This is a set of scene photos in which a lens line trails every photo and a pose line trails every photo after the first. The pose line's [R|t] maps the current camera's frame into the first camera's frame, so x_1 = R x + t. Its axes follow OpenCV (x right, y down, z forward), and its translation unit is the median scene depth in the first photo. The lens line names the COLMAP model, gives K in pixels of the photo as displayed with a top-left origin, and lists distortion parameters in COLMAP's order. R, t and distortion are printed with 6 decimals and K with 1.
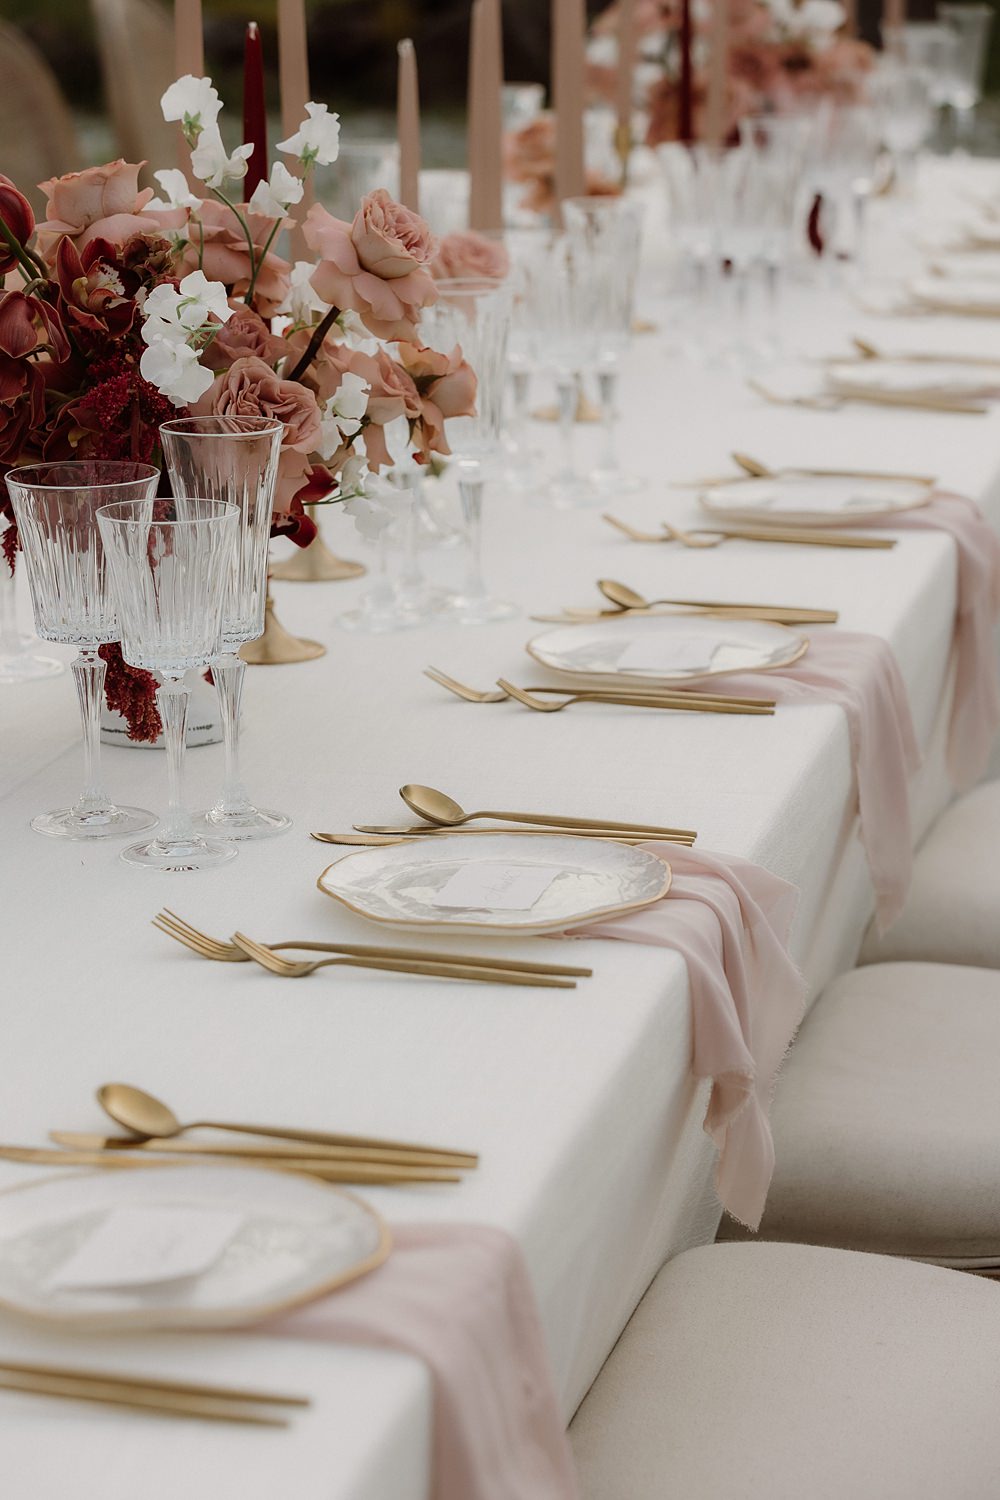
lens RADIAL K [[4589.0, 0, 500.0], [0, 4589.0, 750.0], [0, 0, 1]] dist [0.790065, -15.182915]
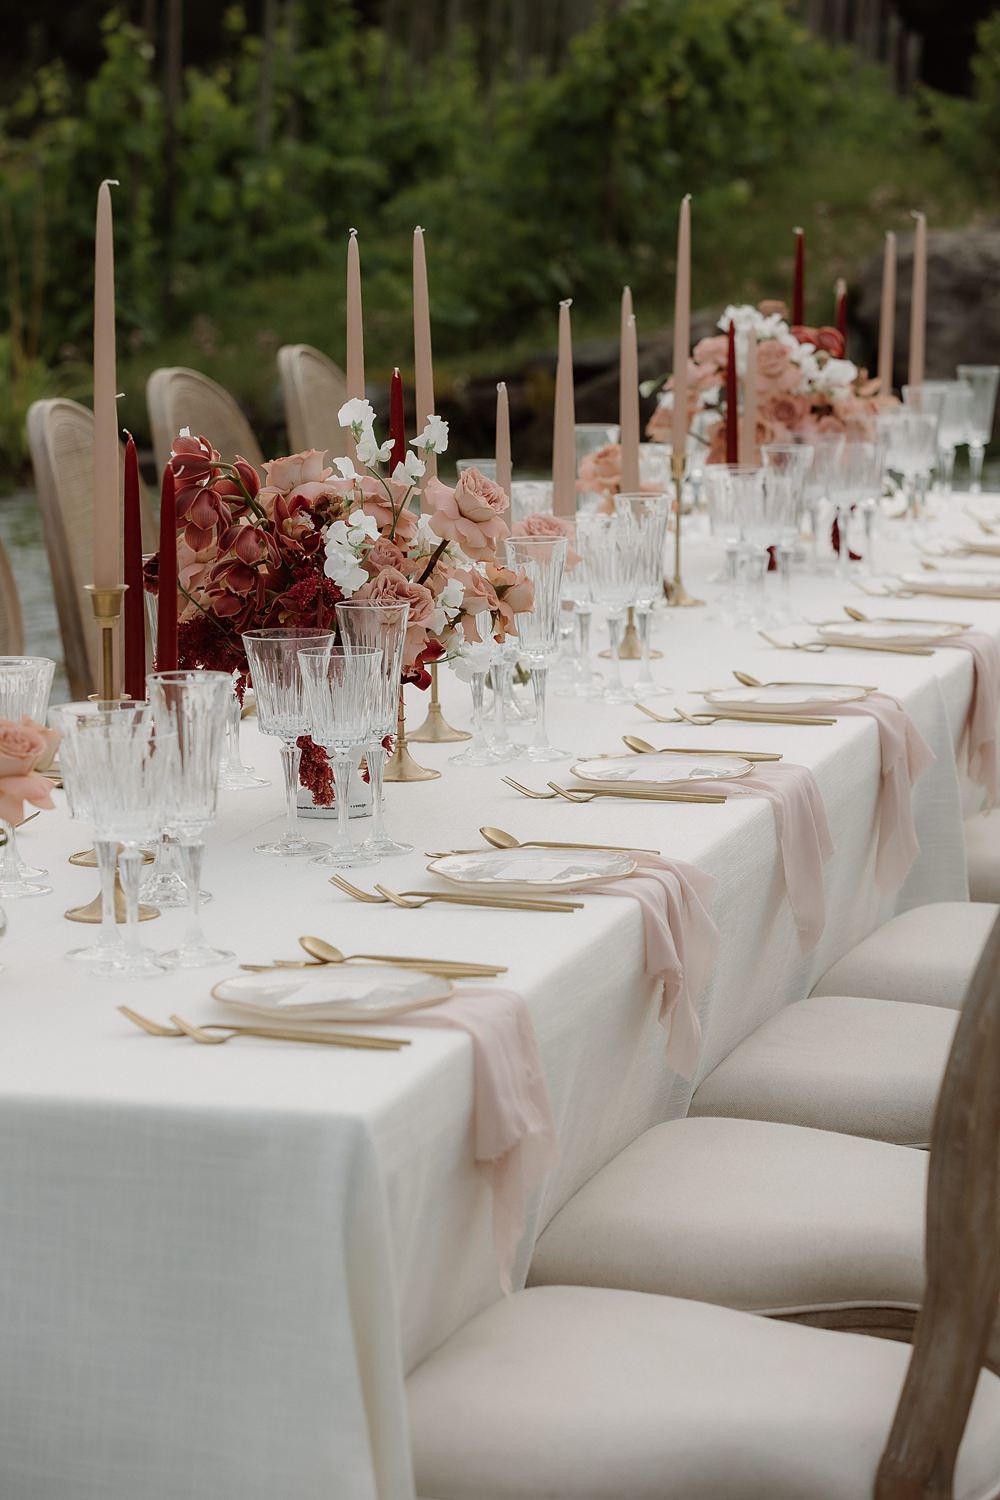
lens RADIAL K [[4589.0, 0, 500.0], [0, 4589.0, 750.0], [0, 0, 1]] dist [0.790065, -15.182915]
pose [[0.999399, 0.003398, -0.034495, 0.039441], [-0.006127, 0.996830, -0.079323, 0.104734], [0.034117, 0.079487, 0.996252, -0.592433]]
